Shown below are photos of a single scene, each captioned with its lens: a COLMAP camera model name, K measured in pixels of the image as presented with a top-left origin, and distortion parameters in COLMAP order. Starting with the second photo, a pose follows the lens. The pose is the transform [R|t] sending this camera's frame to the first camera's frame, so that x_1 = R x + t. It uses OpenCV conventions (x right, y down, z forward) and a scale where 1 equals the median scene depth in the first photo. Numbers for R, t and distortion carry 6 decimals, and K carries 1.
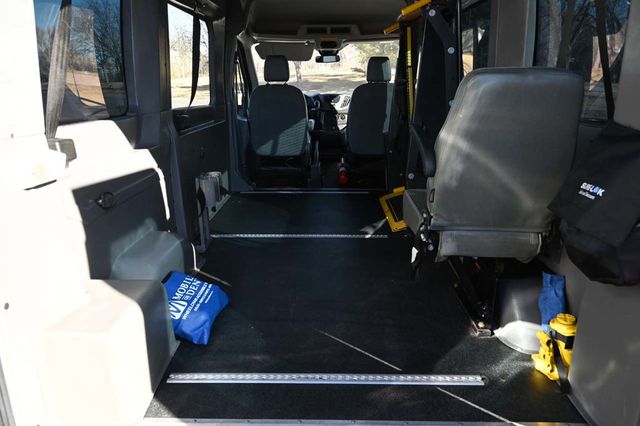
lens RADIAL K [[435.4, 0, 320.0], [0, 435.4, 213.0], [0, 0, 1]] dist [-0.003288, -0.001602]
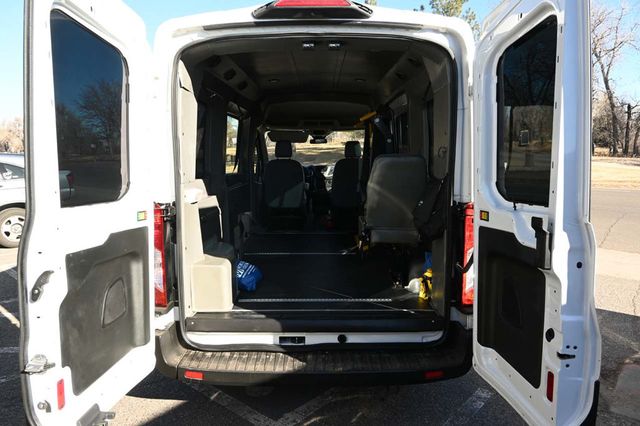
lens RADIAL K [[435.4, 0, 320.0], [0, 435.4, 213.0], [0, 0, 1]] dist [-0.003288, -0.001602]
pose [[0.999878, -0.000664, 0.015613, 0.000463], [0.003116, 0.987509, -0.157531, 0.123670], [-0.015313, 0.157561, 0.987391, -0.452208]]
